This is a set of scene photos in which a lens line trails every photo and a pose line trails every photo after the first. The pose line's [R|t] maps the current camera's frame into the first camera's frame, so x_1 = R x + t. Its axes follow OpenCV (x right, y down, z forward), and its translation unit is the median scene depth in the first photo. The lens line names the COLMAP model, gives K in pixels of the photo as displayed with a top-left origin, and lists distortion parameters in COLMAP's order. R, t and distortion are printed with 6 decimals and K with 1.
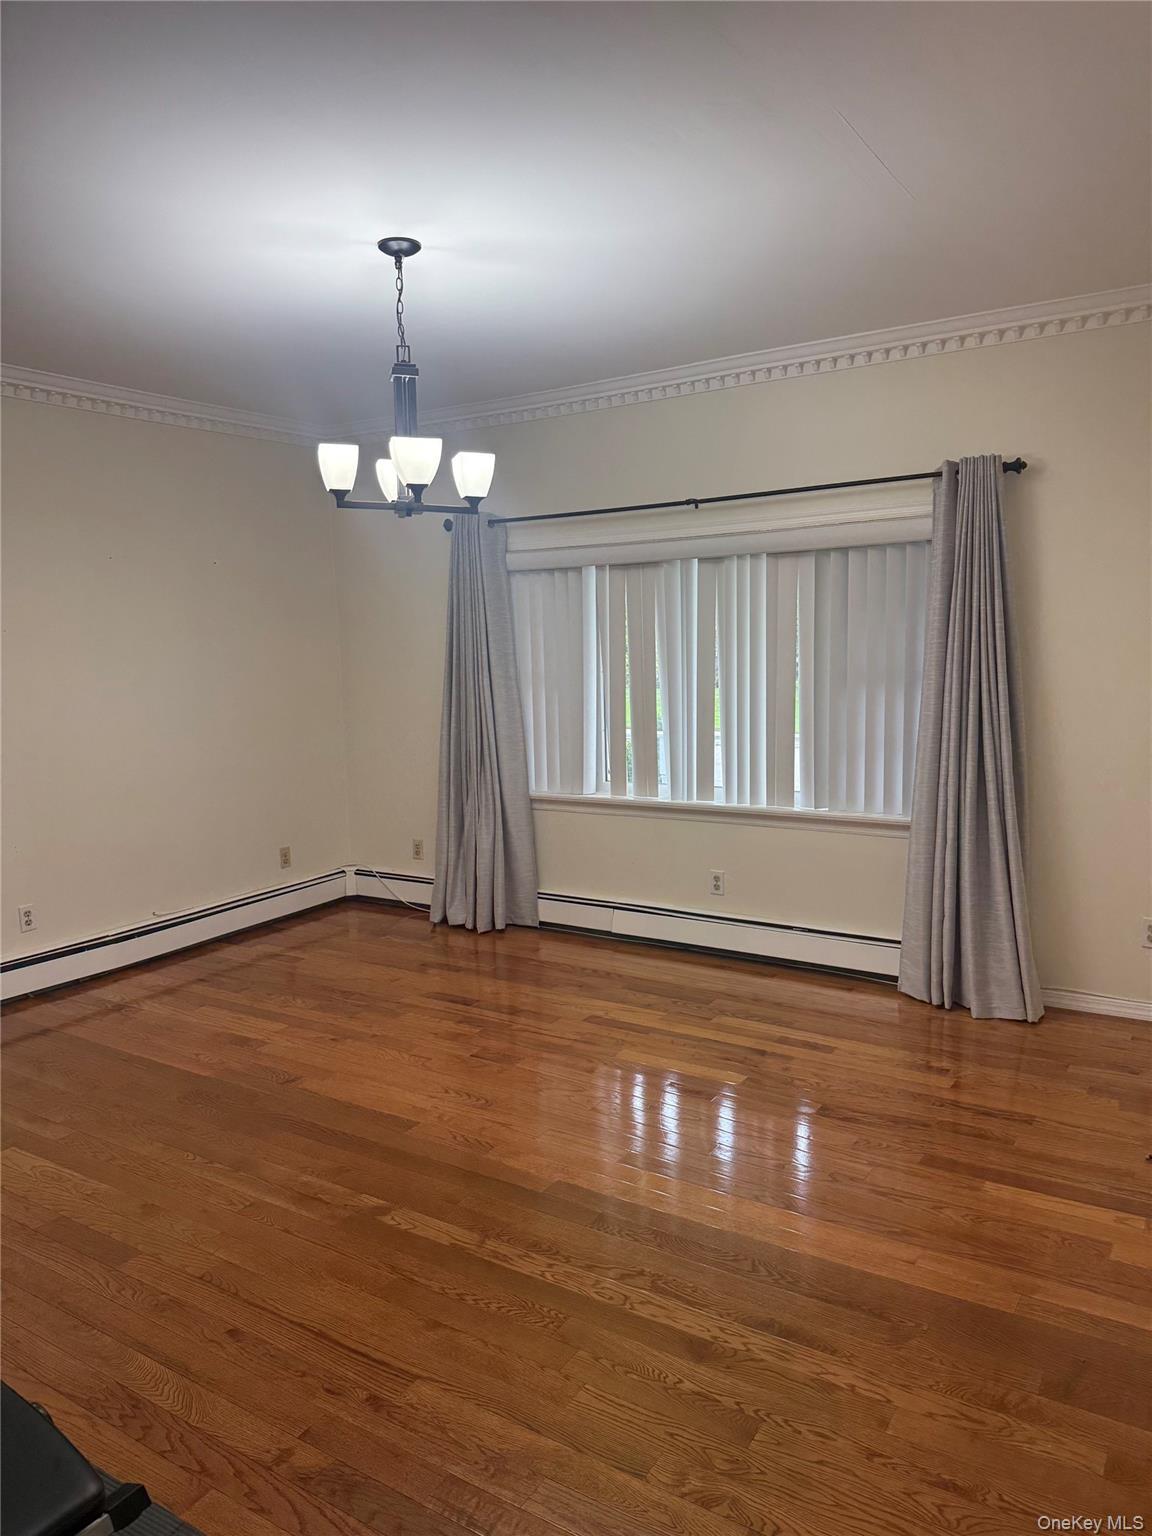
lens RADIAL K [[1072.6, 0, 576.0], [0, 1072.6, 768.0], [0, 0, 1]] dist [0.090645, -0.152958]
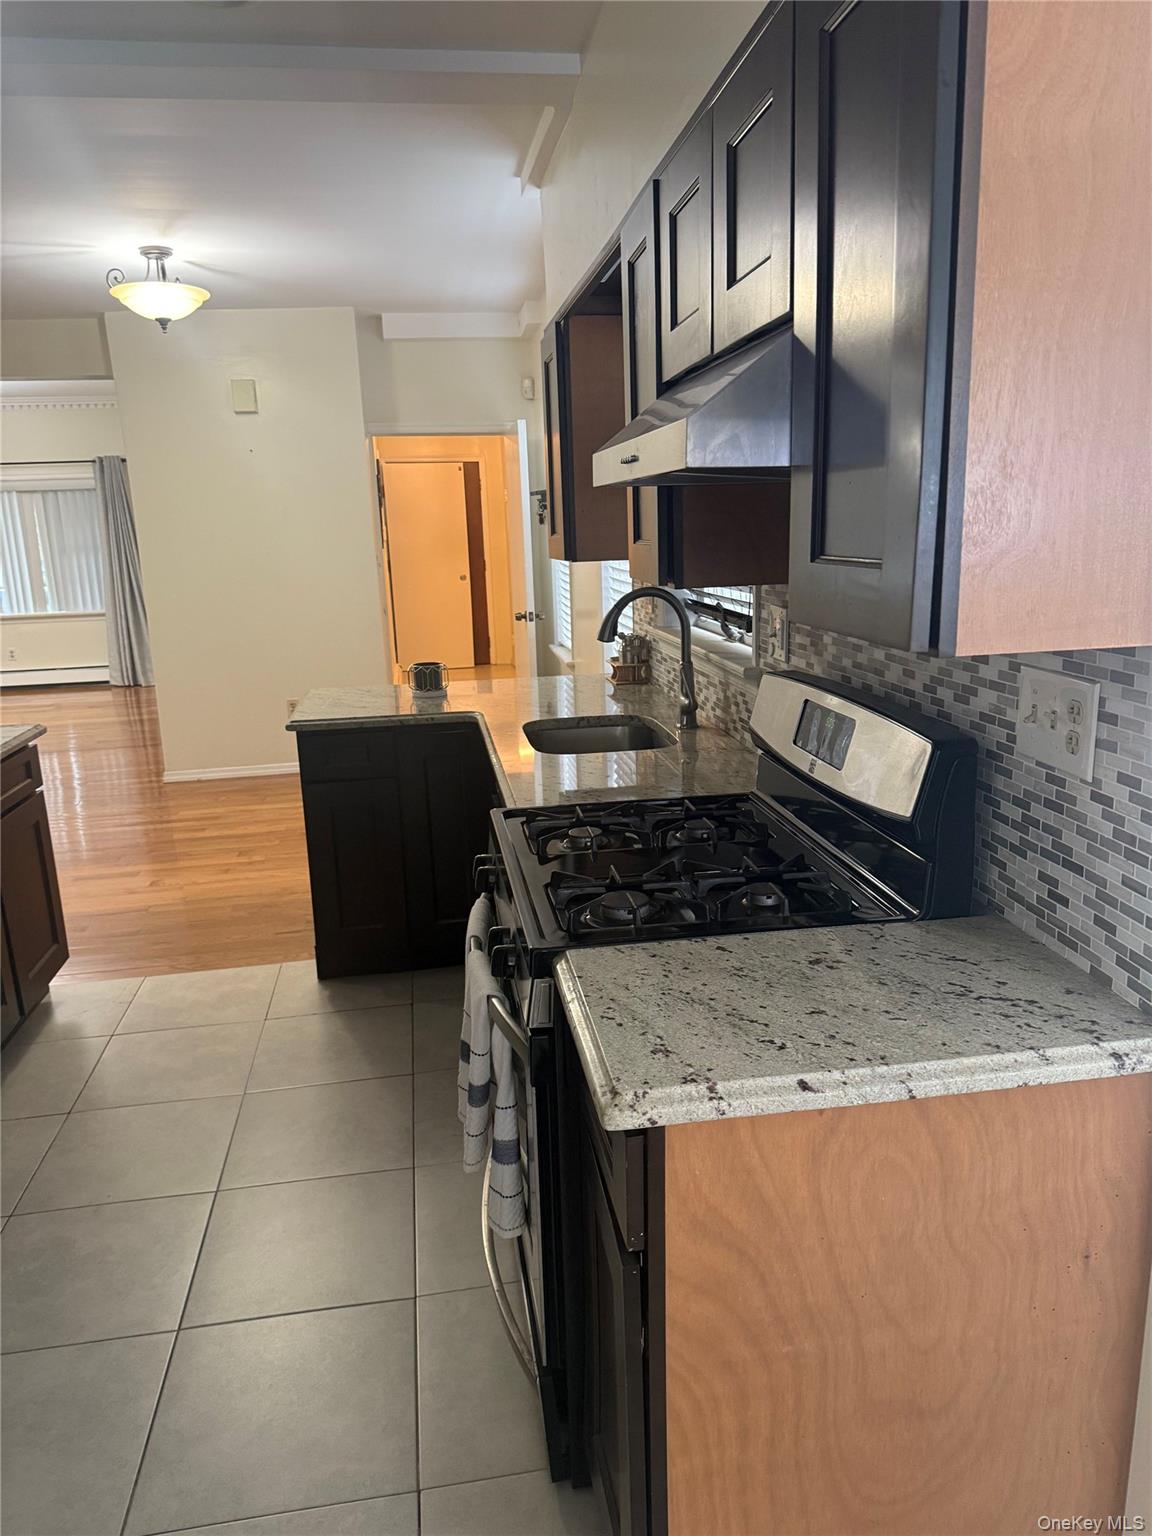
lens RADIAL K [[1072.6, 0, 576.0], [0, 1072.6, 768.0], [0, 0, 1]] dist [0.090645, -0.152958]
pose [[0.751126, -0.155994, 0.641464, -0.442192], [0.090554, 0.986842, 0.133949, 0.147943], [-0.653919, -0.042525, 0.755368, -1.326949]]
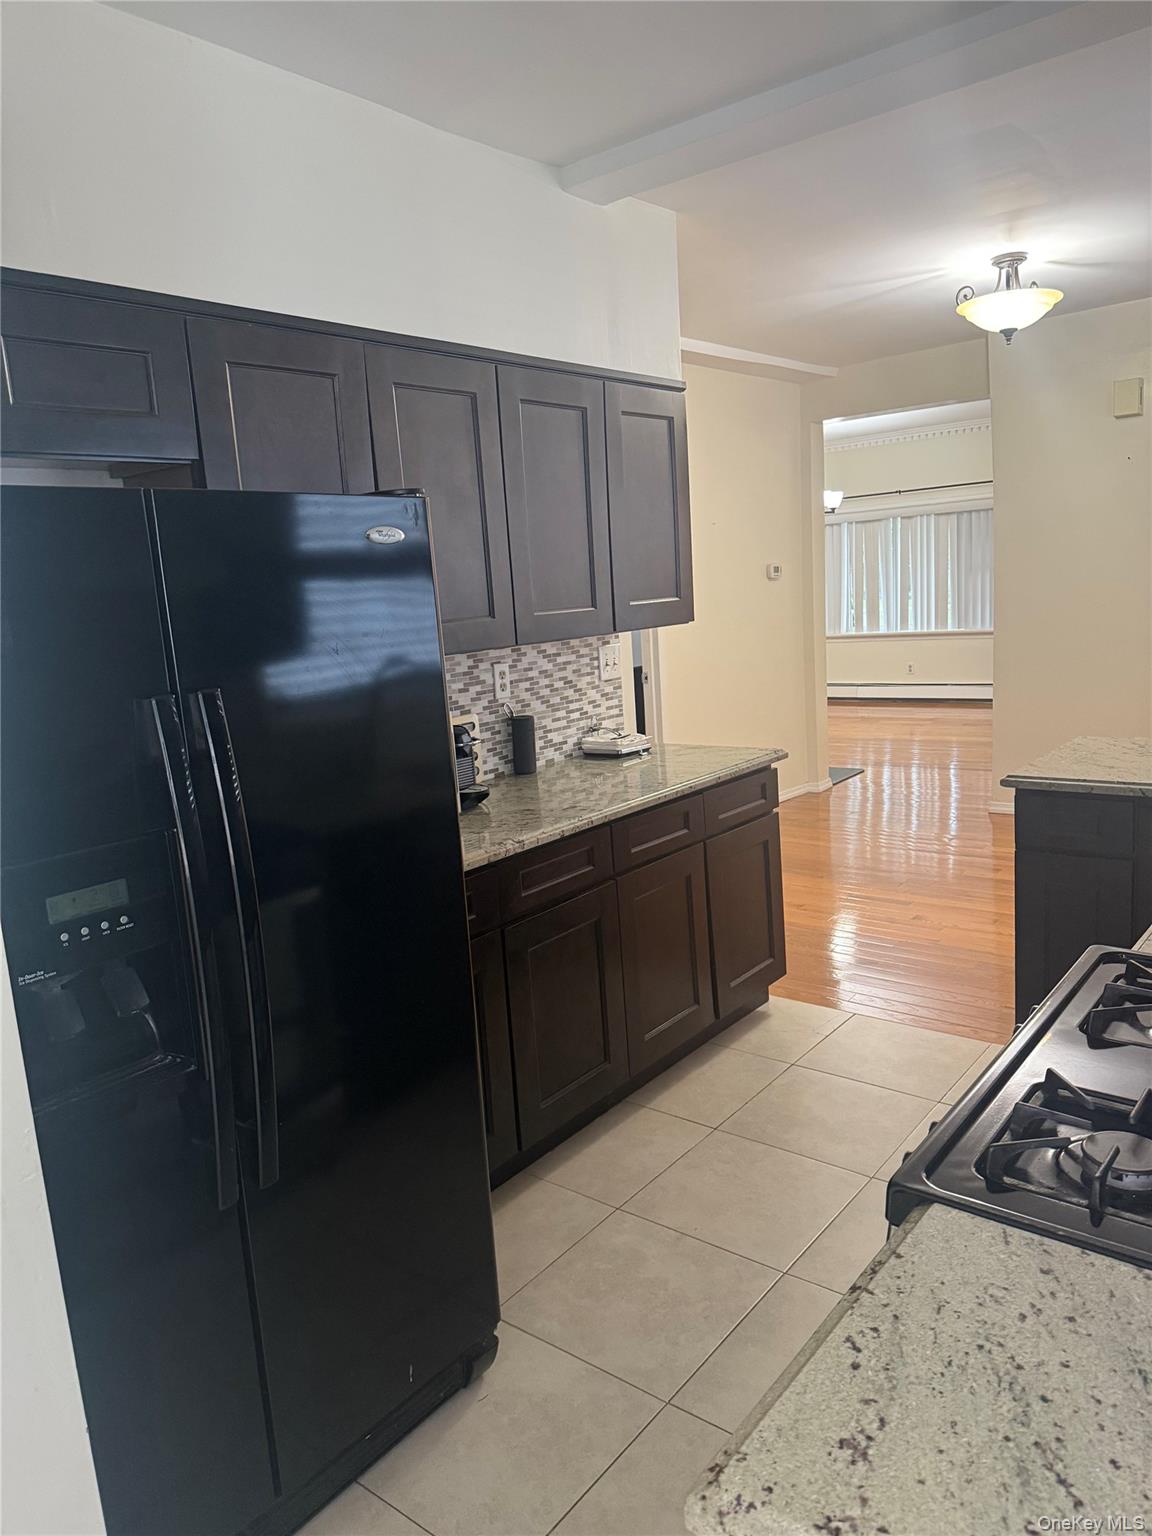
lens RADIAL K [[1071.7, 0, 551.2], [0, 1071.7, 782.6], [0, 0, 1]] dist [0.005192, -0.030219]
pose [[0.992036, -0.025568, -0.123331, -0.343455], [0.035728, 0.996083, 0.080880, 0.142914], [0.120780, -0.084642, 0.989064, -1.308443]]
